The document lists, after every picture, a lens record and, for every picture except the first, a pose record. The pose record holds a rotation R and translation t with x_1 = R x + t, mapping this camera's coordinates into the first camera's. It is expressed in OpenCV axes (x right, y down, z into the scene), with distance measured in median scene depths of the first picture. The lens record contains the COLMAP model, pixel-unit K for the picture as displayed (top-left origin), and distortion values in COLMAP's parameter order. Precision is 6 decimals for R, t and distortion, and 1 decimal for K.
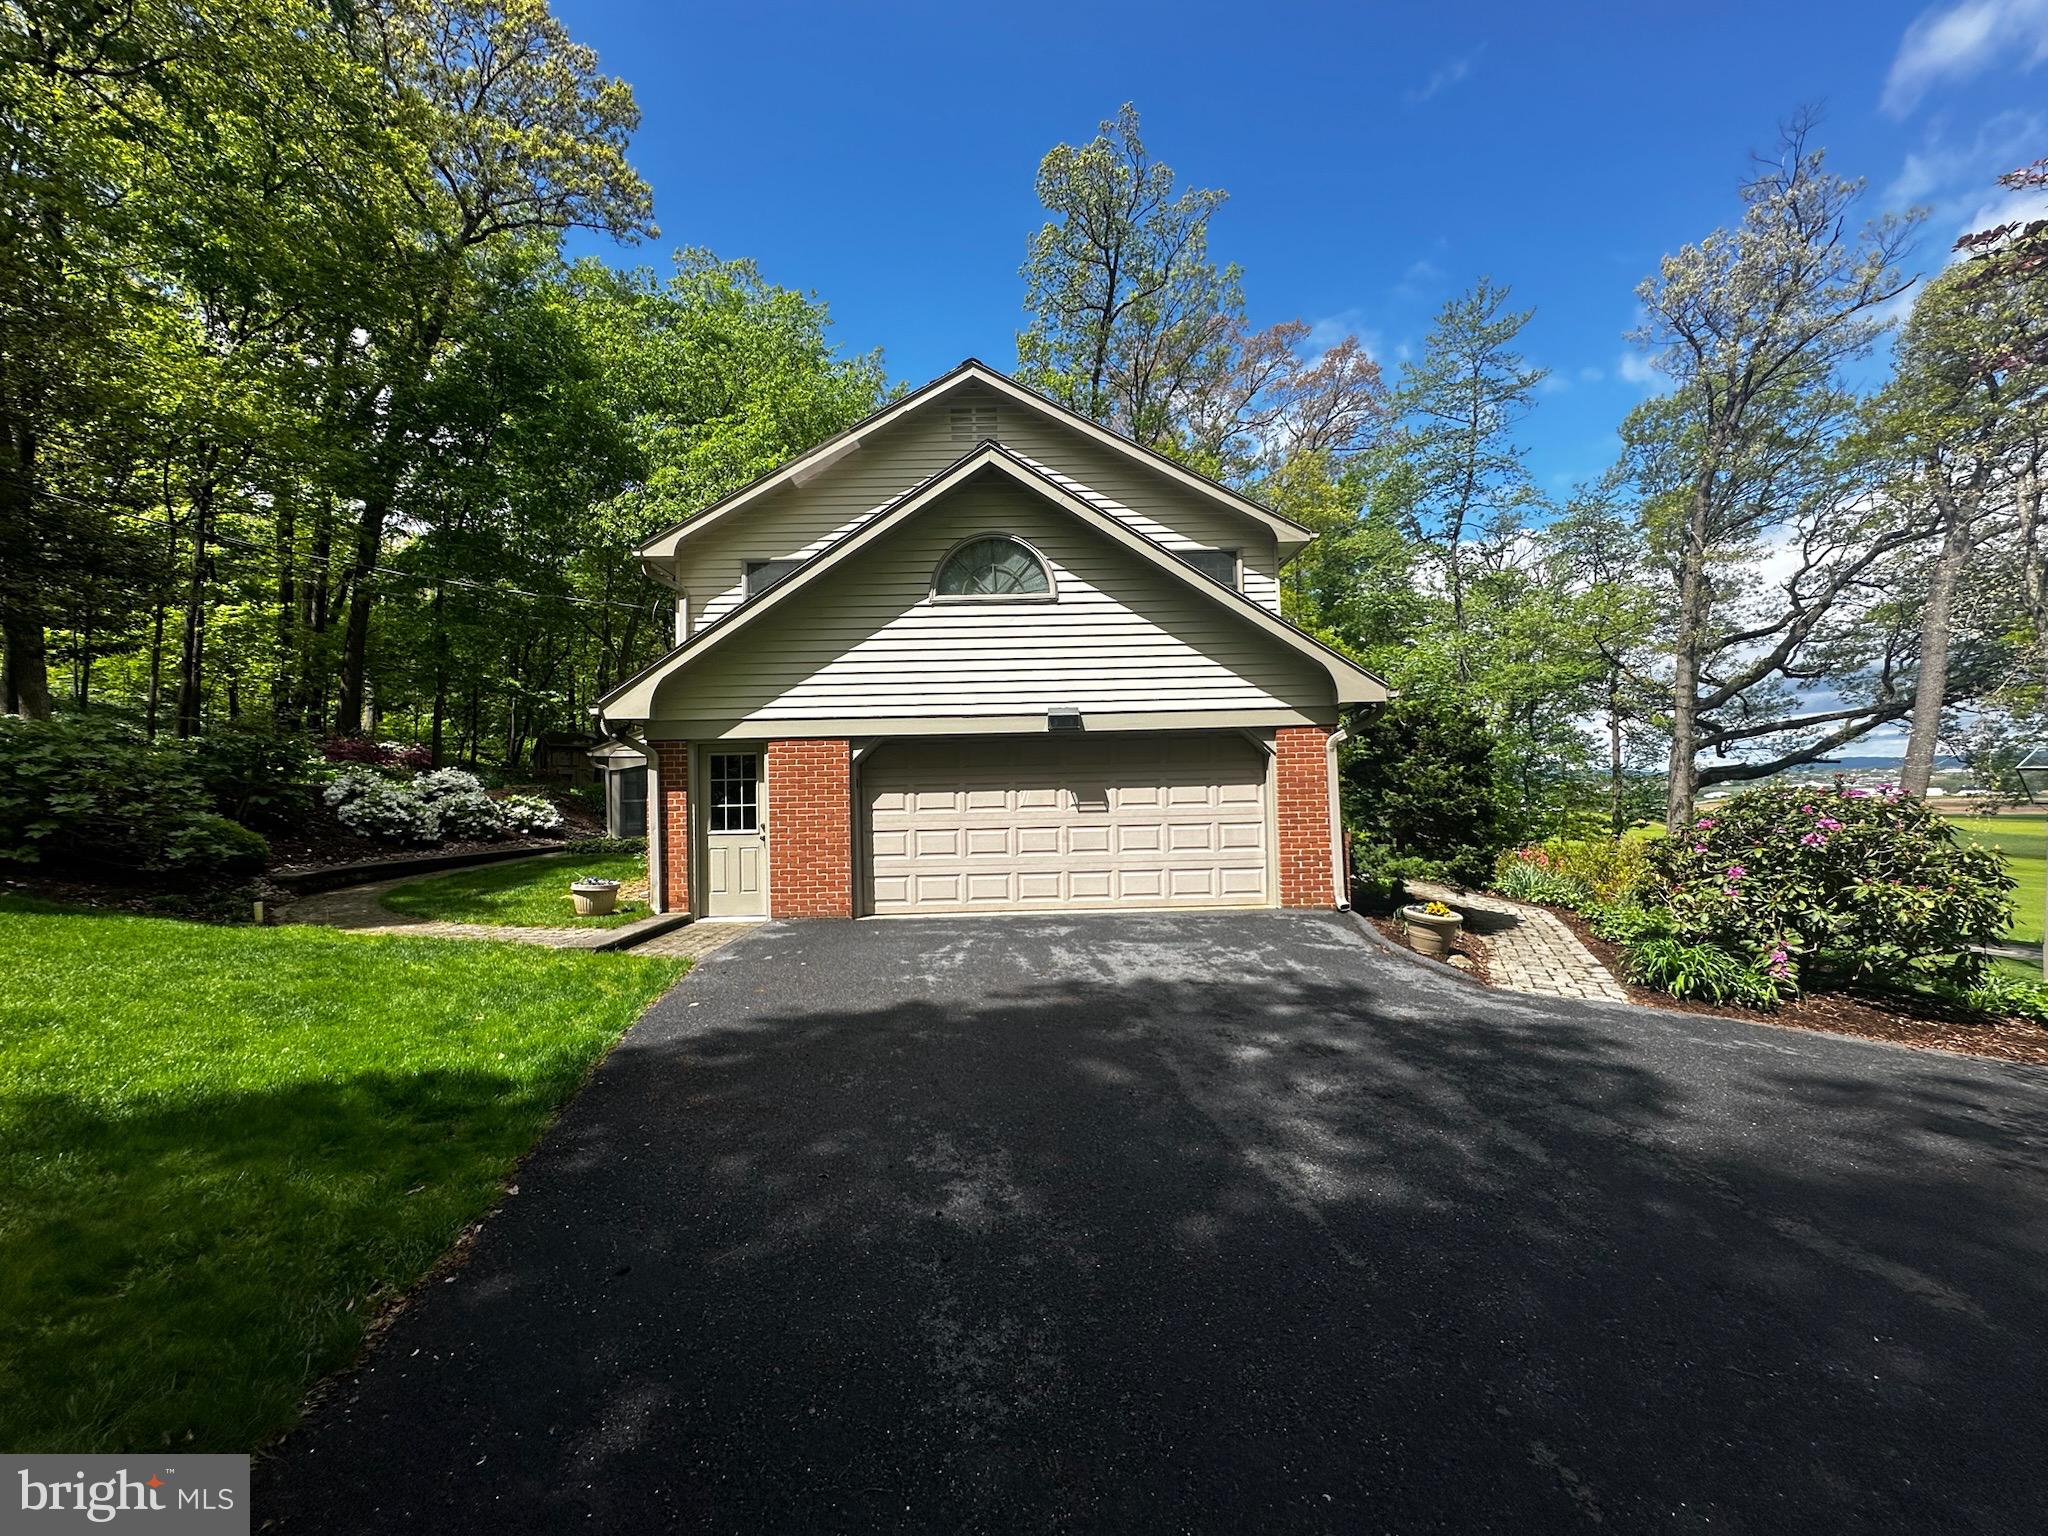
lens RADIAL K [[814.4, 0, 1026.8], [0, 814.4, 776.0], [0, 0, 1]] dist [-0.004071, 0.001029]
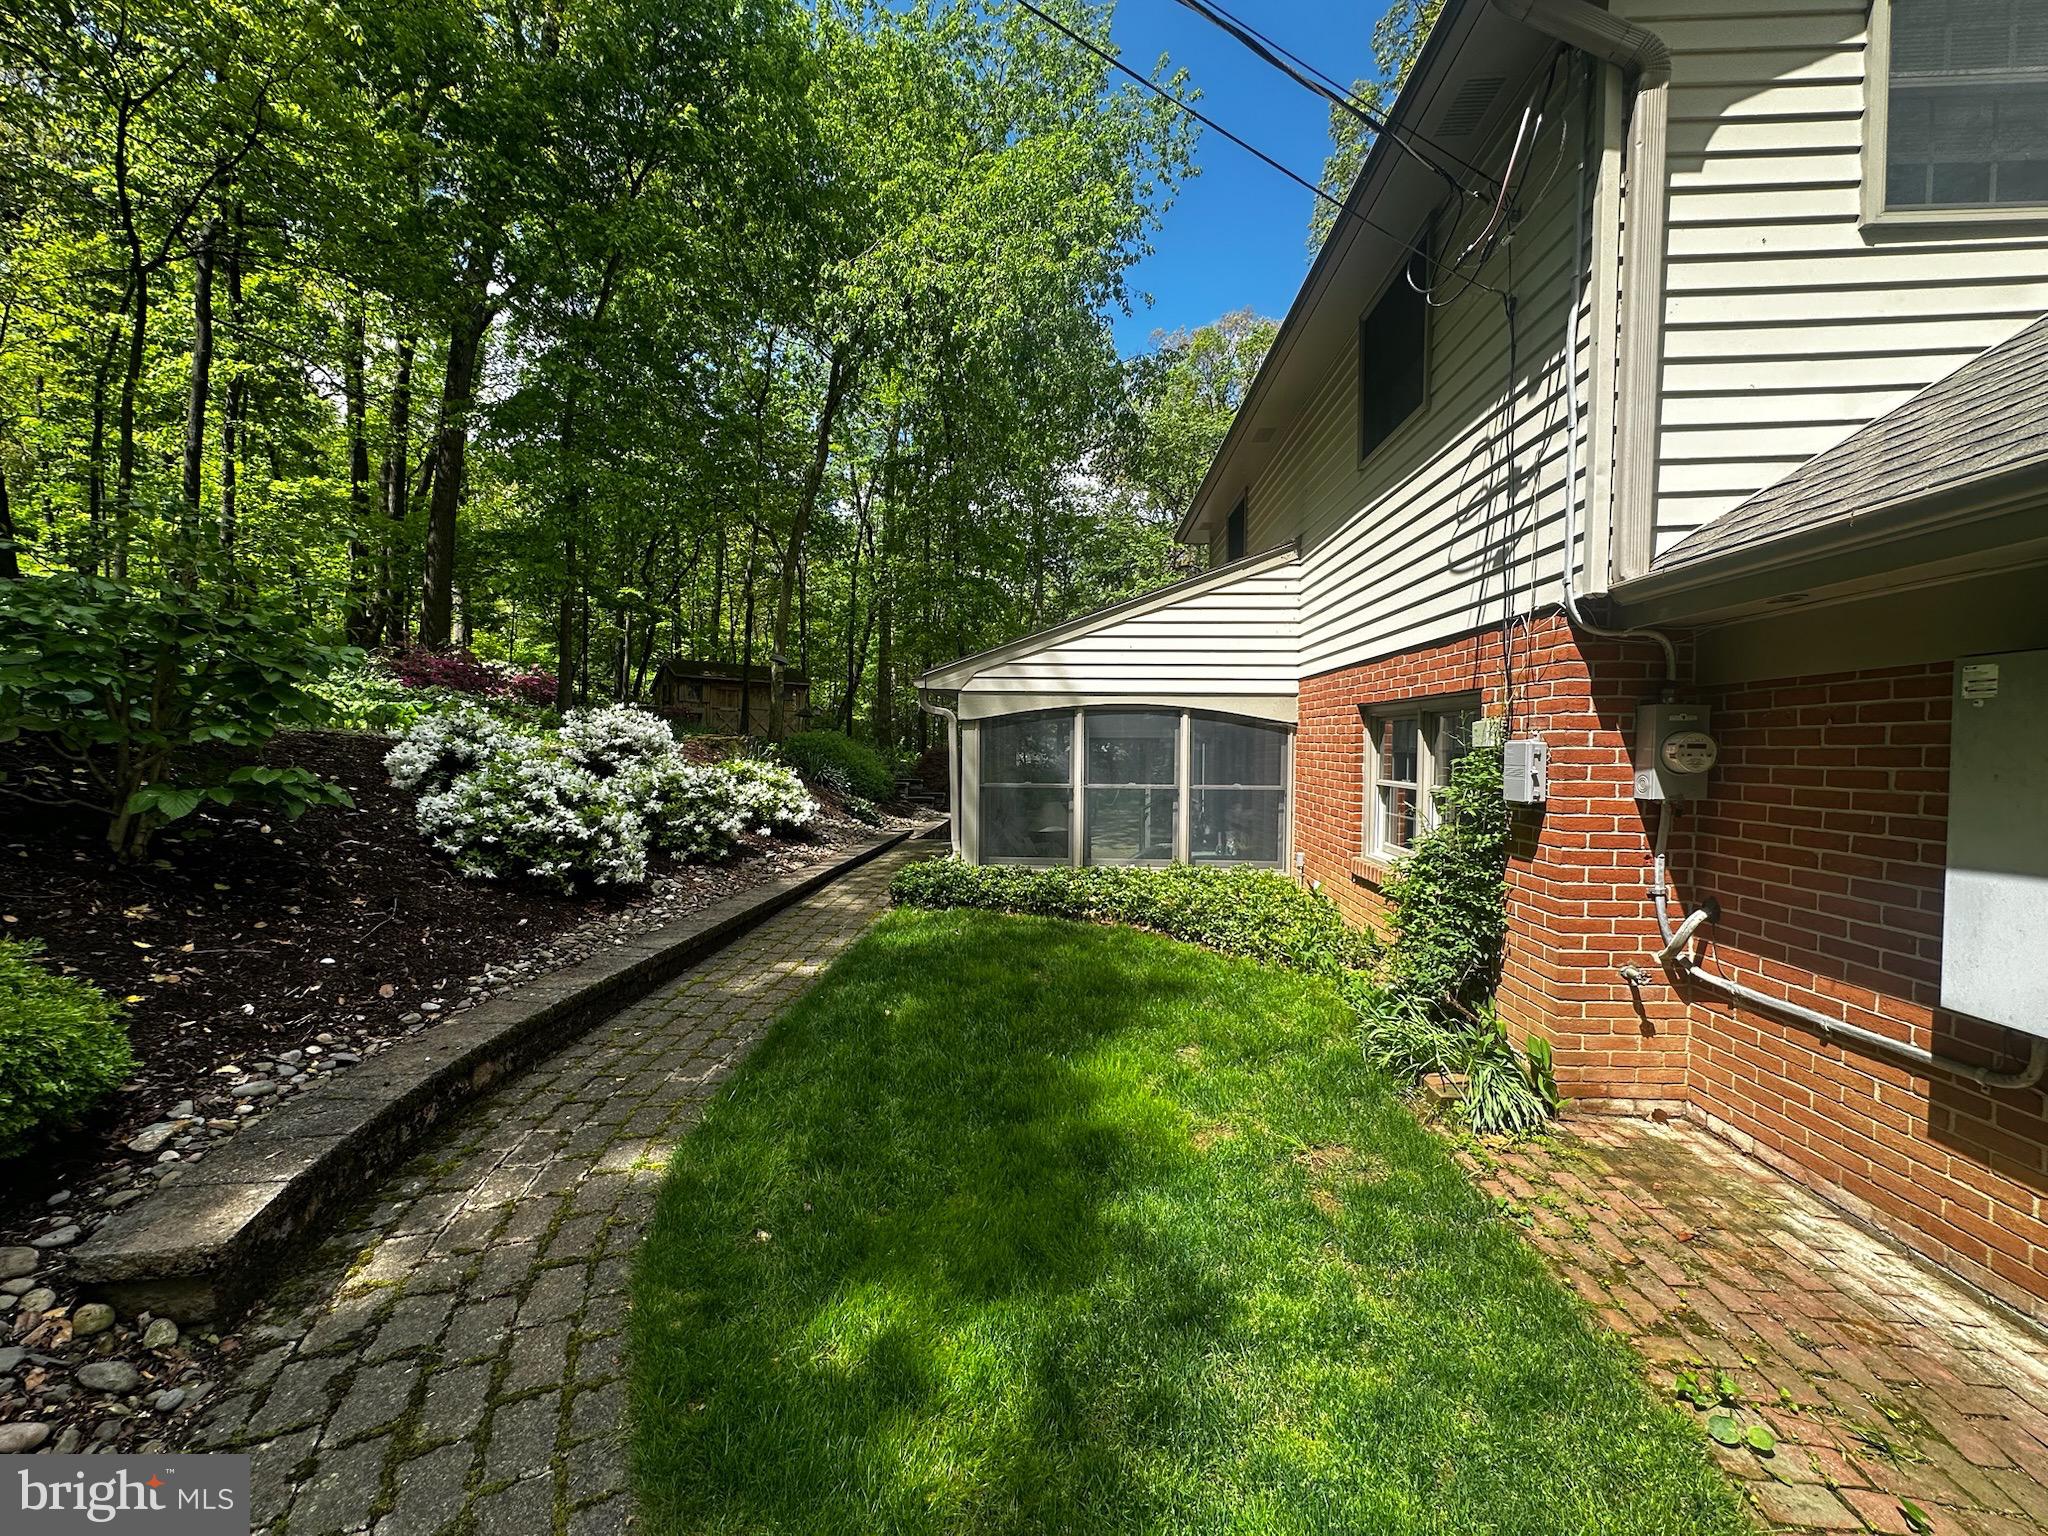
lens RADIAL K [[814.4, 0, 1019.1], [0, 814.4, 761.1], [0, 0, 1]] dist [-0.004071, 0.001029]
pose [[0.996954, 0.032588, -0.070858, -0.313604], [-0.029166, 0.998382, 0.048811, -0.004720], [0.072334, -0.046596, 0.996291, 0.373002]]
